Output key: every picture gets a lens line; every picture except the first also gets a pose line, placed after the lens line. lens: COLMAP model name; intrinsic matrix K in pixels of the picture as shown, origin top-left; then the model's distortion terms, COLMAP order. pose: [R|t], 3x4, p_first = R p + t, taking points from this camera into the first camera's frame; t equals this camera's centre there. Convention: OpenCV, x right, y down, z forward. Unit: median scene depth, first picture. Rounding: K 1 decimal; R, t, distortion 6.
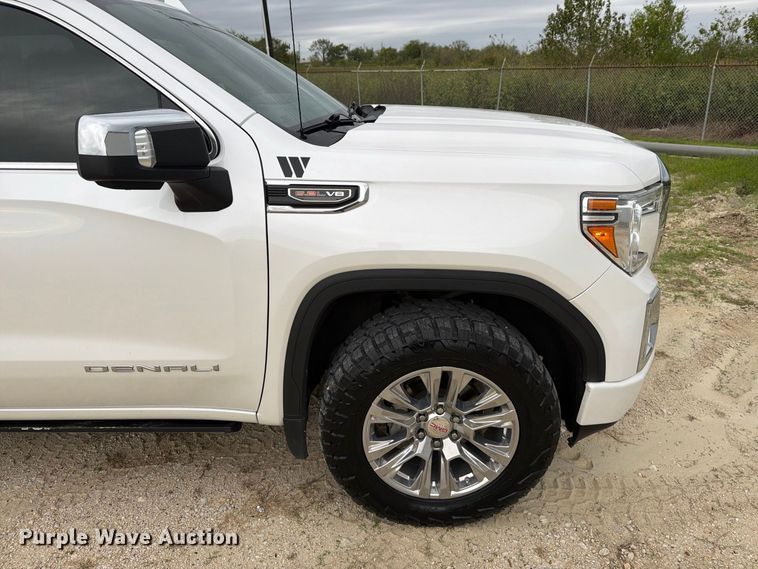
lens RADIAL K [[530.4, 0, 382.5], [0, 530.4, 281.1], [0, 0, 1]] dist [0.019539, -0.026300]
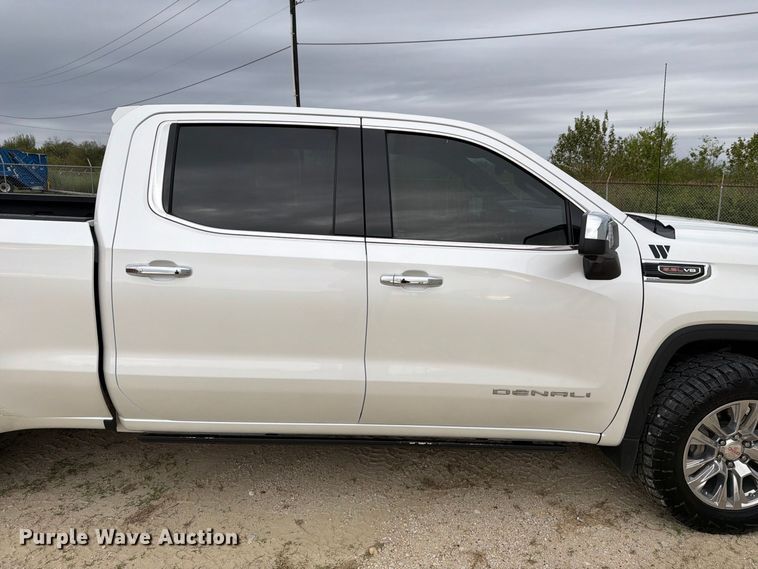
lens RADIAL K [[530.4, 0, 382.5], [0, 530.4, 281.1], [0, 0, 1]] dist [0.019539, -0.026300]
pose [[0.998520, 0.040273, 0.036551, -0.825578], [-0.033194, 0.983652, -0.176992, 0.125436], [-0.043082, 0.175517, 0.983533, -0.327116]]
